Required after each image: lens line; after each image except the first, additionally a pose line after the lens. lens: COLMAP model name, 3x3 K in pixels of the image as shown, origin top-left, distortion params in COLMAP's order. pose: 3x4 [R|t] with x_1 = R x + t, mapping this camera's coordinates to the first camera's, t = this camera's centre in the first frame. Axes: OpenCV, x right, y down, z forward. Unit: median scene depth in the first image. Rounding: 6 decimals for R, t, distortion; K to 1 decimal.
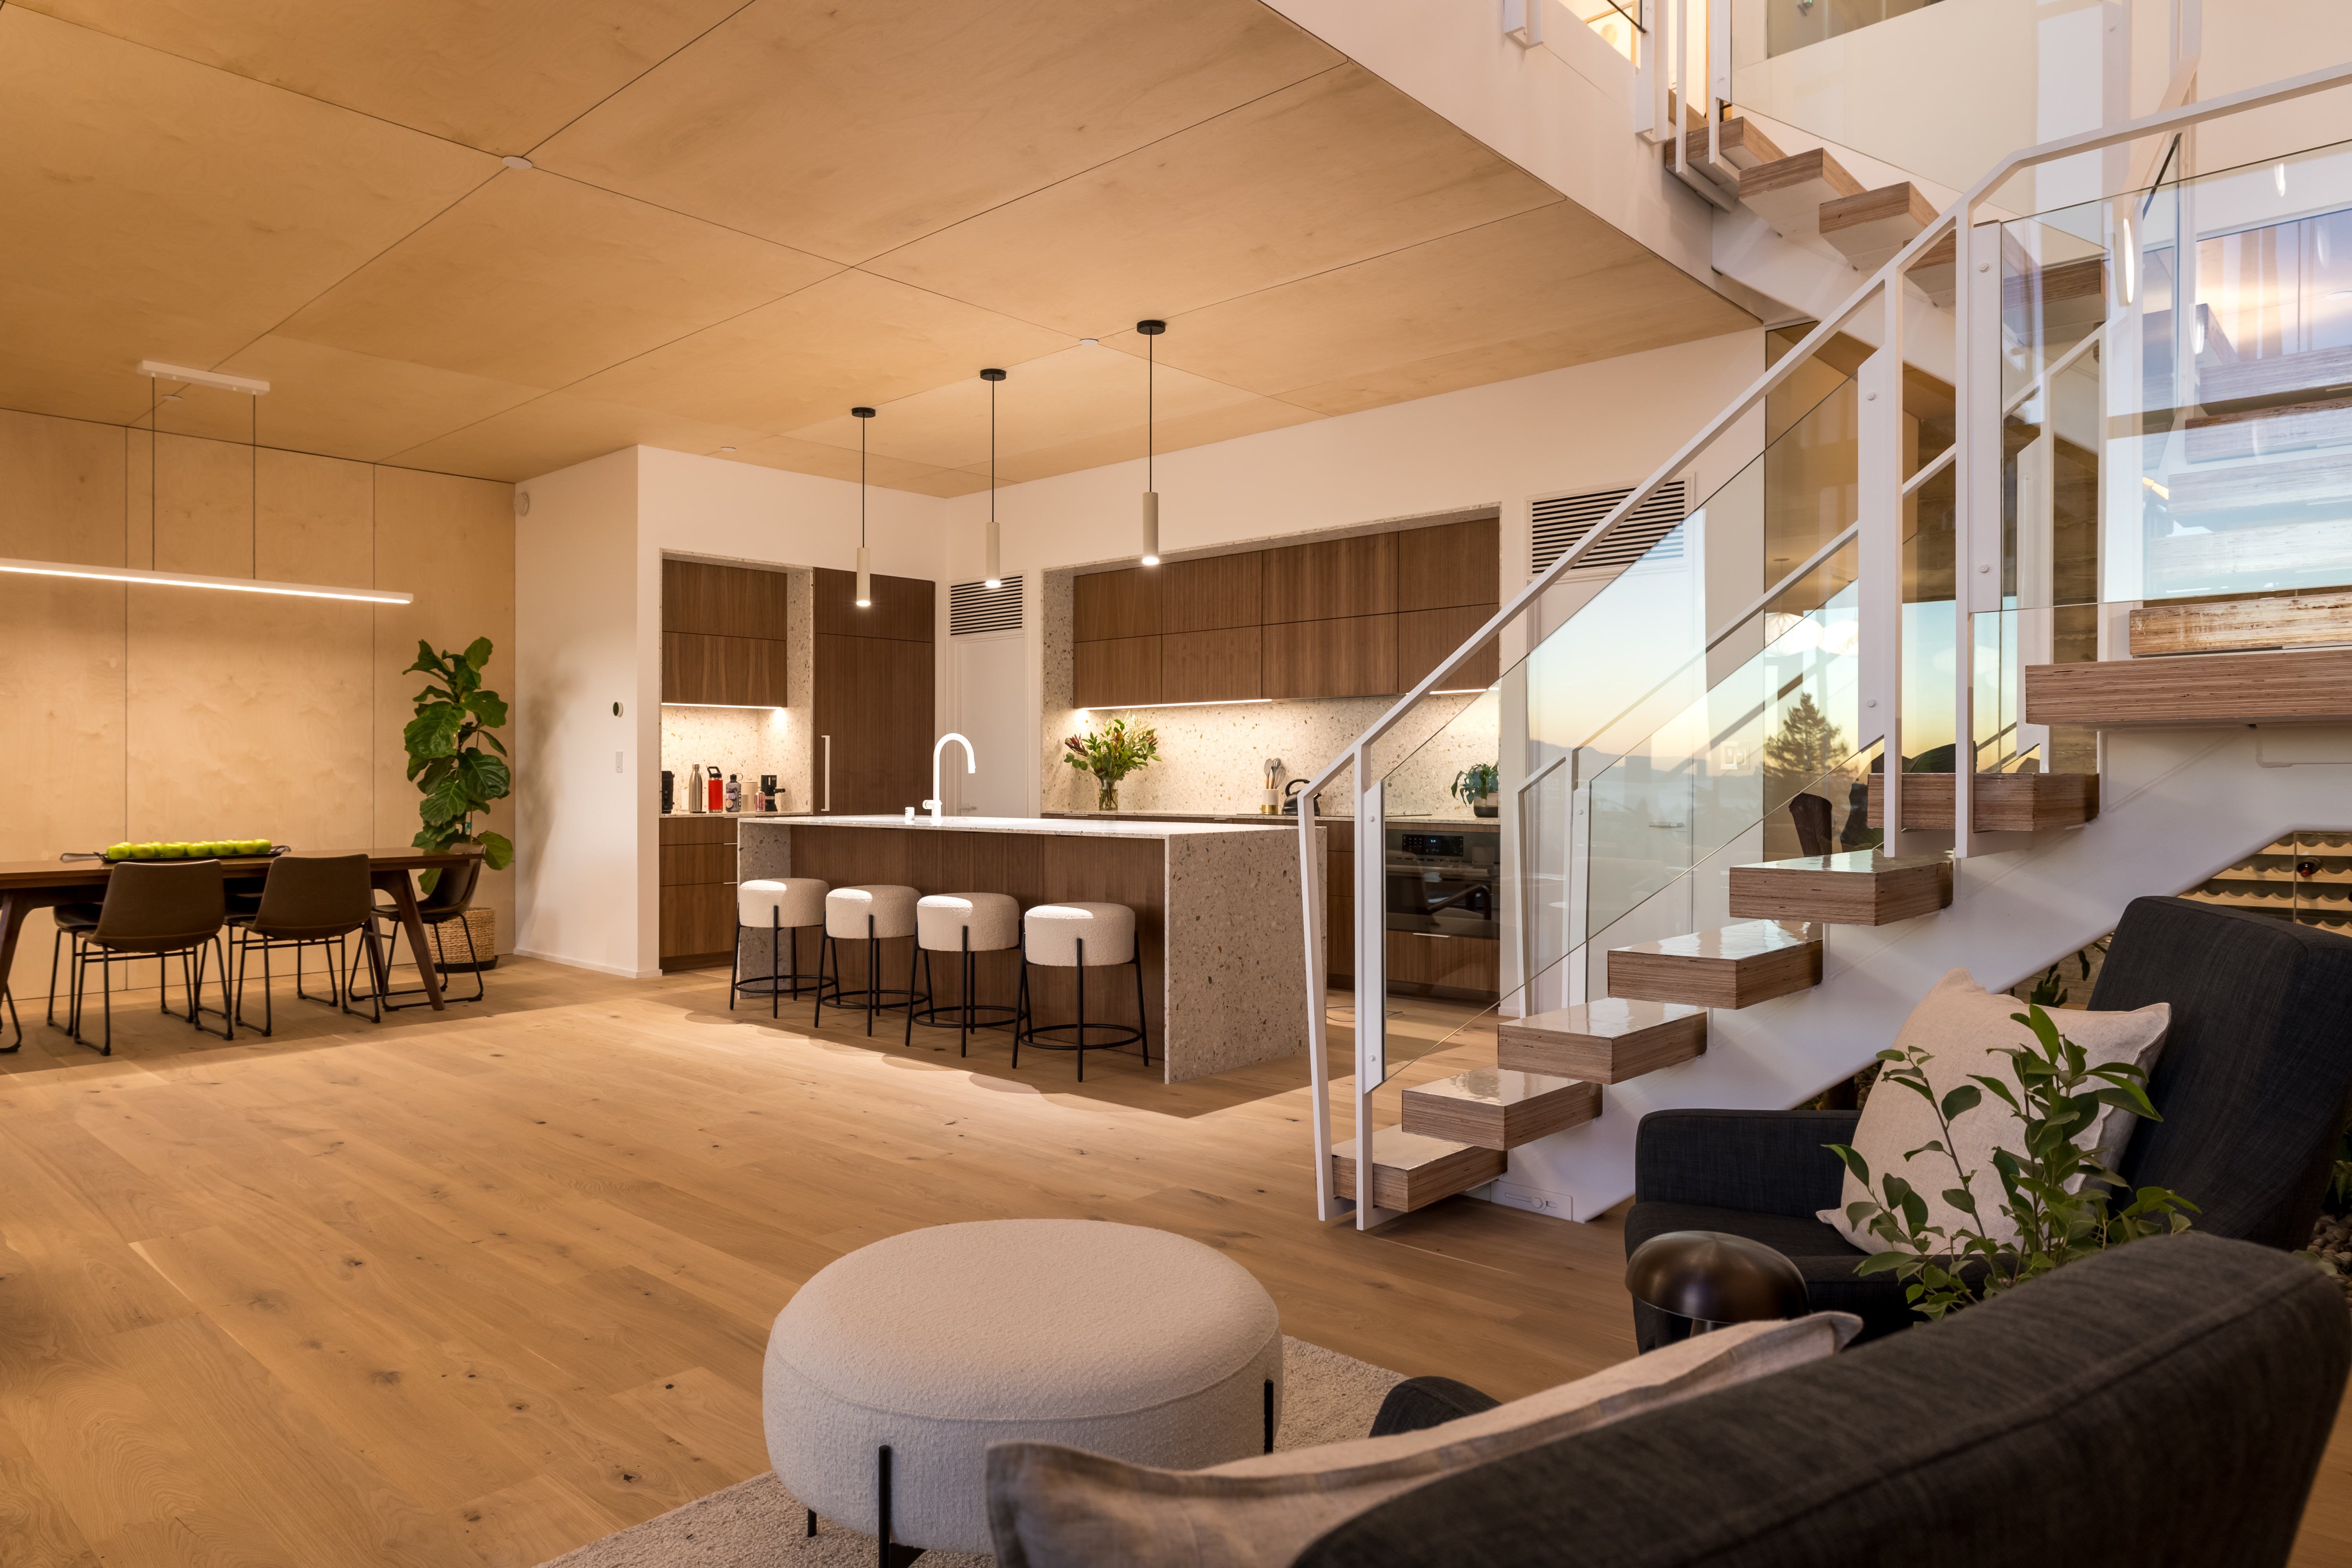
lens RADIAL K [[1414.7, 0, 1176.0], [0, 1414.7, 784.0], [0, 0, 1]] dist [-0.001169, -0.000351]
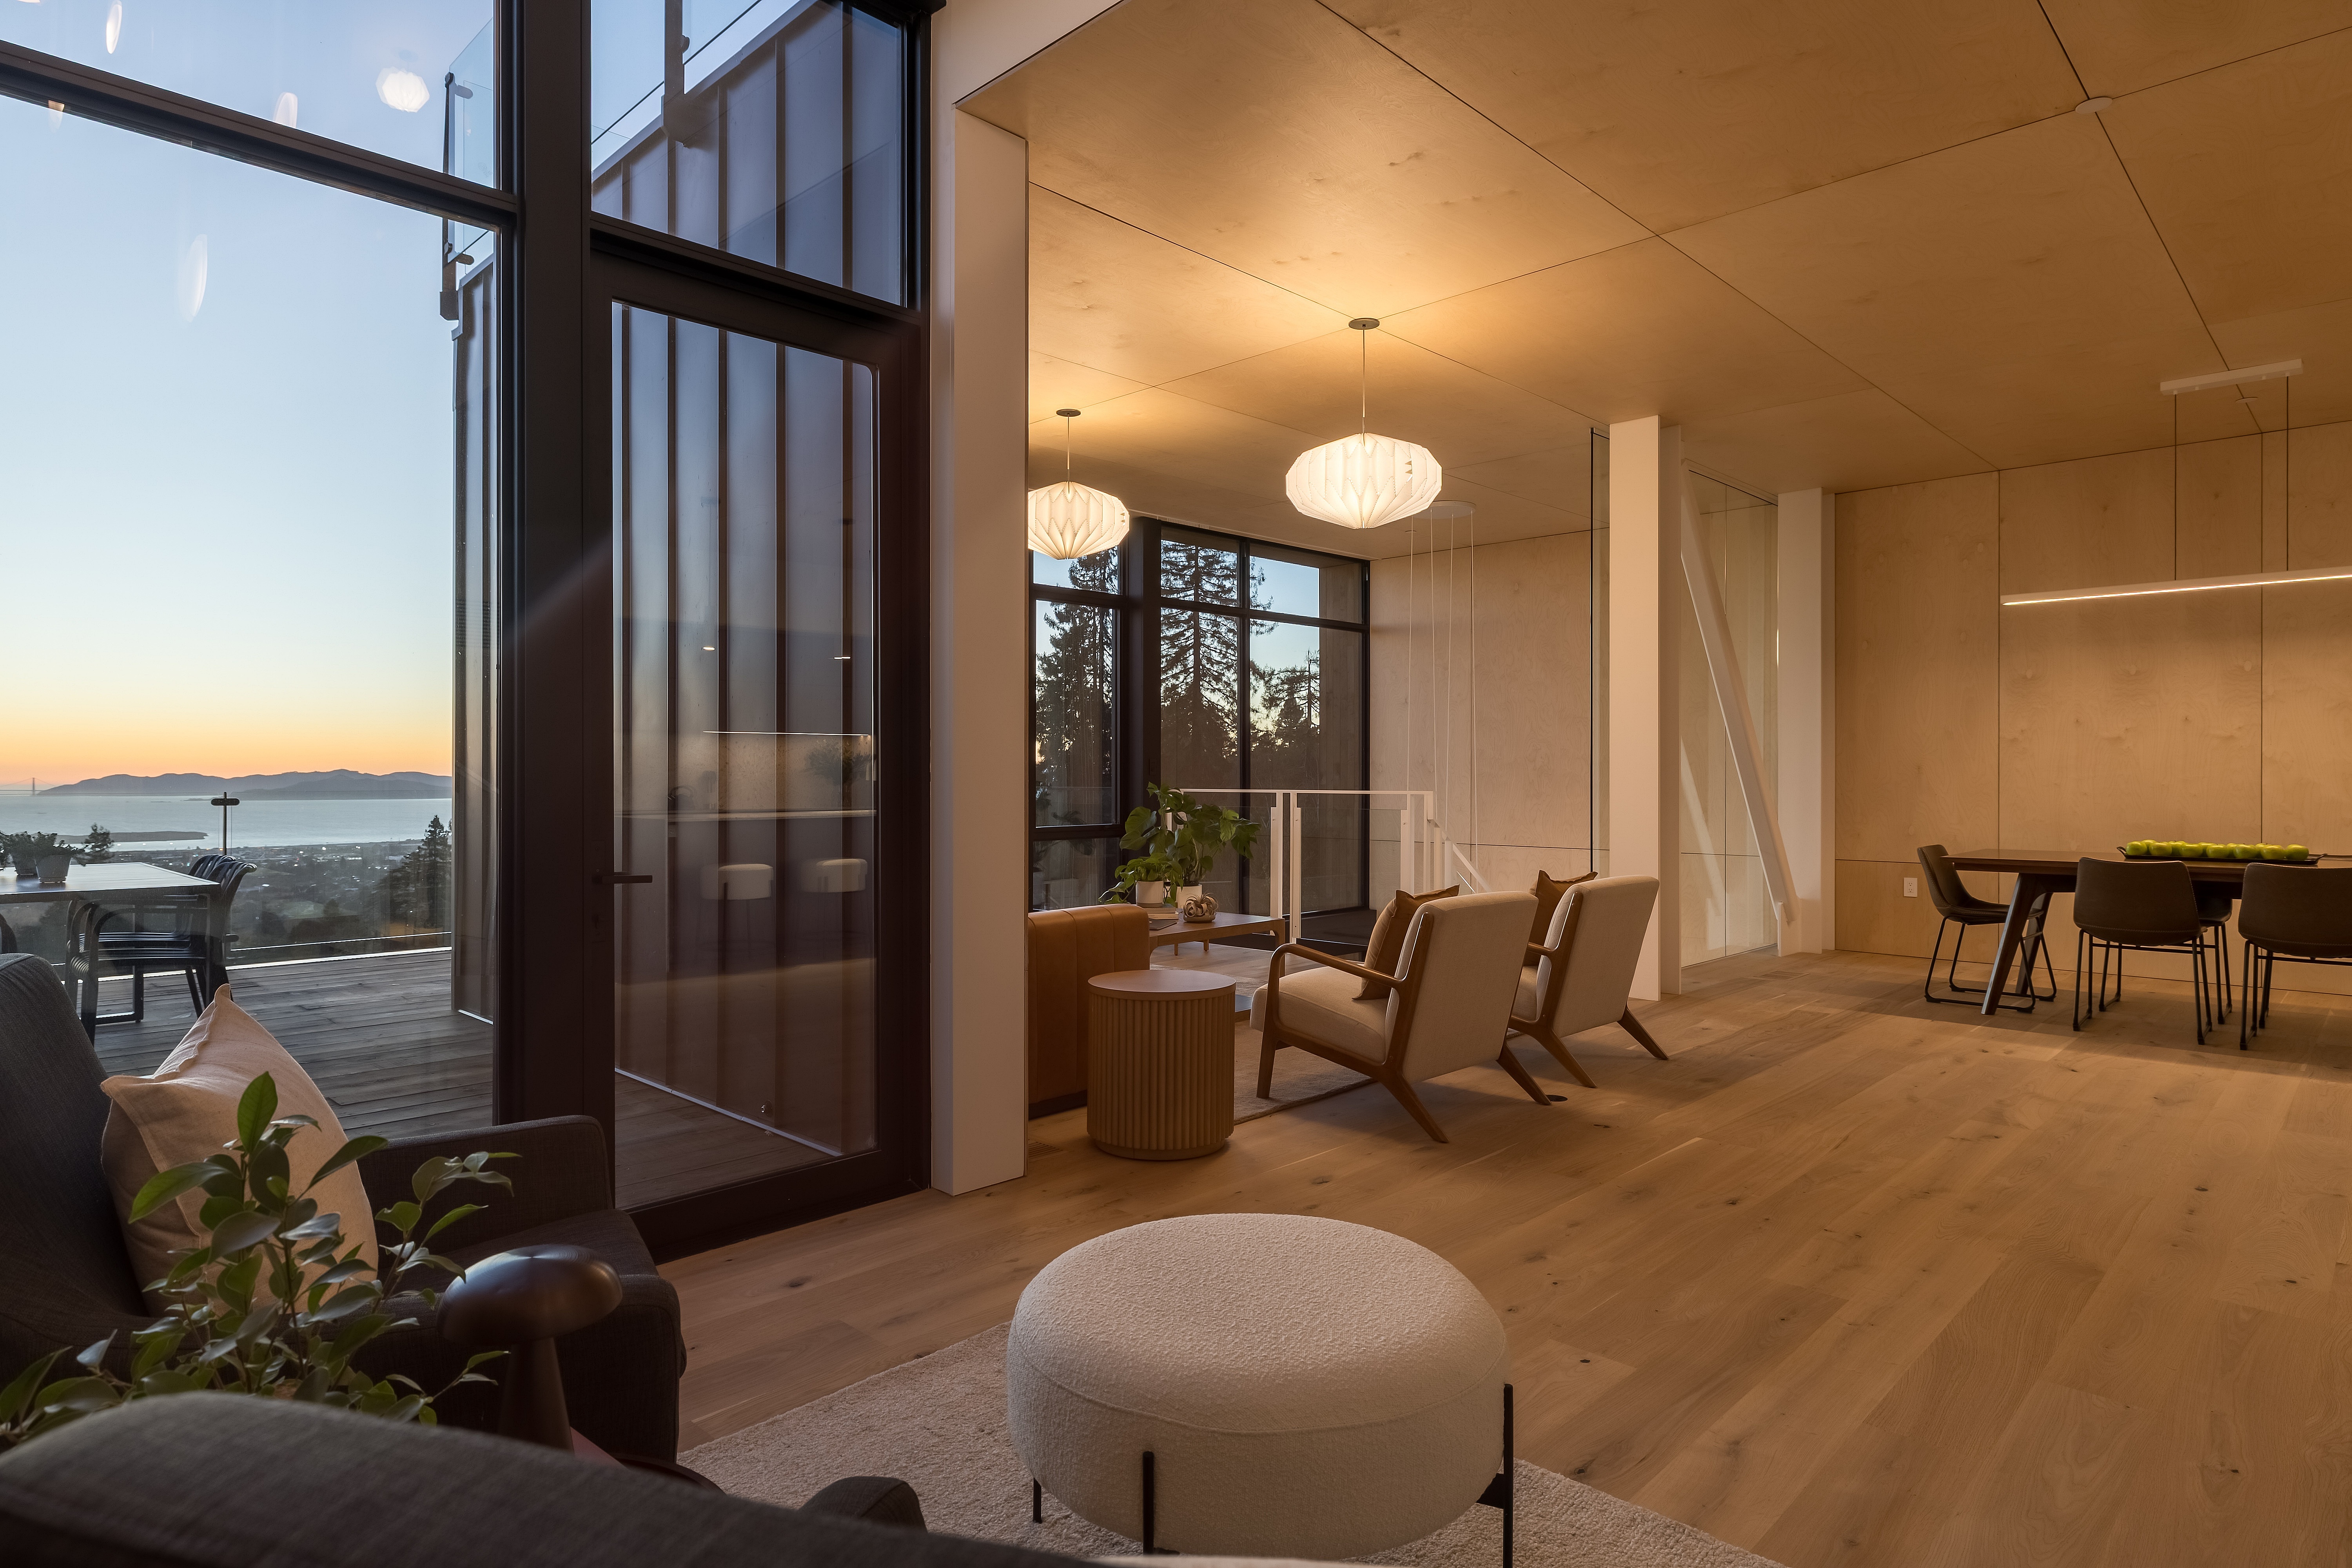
lens RADIAL K [[1294.8, 0, 1176.0], [0, 1294.8, 784.0], [0, 0, 1]] dist [0.000273, -0.000553]
pose [[-0.036068, 0.009192, -0.999307, 0.416831], [-0.003311, 0.999951, 0.009318, -0.012232], [0.999344, 0.003645, -0.036036, 0.481870]]
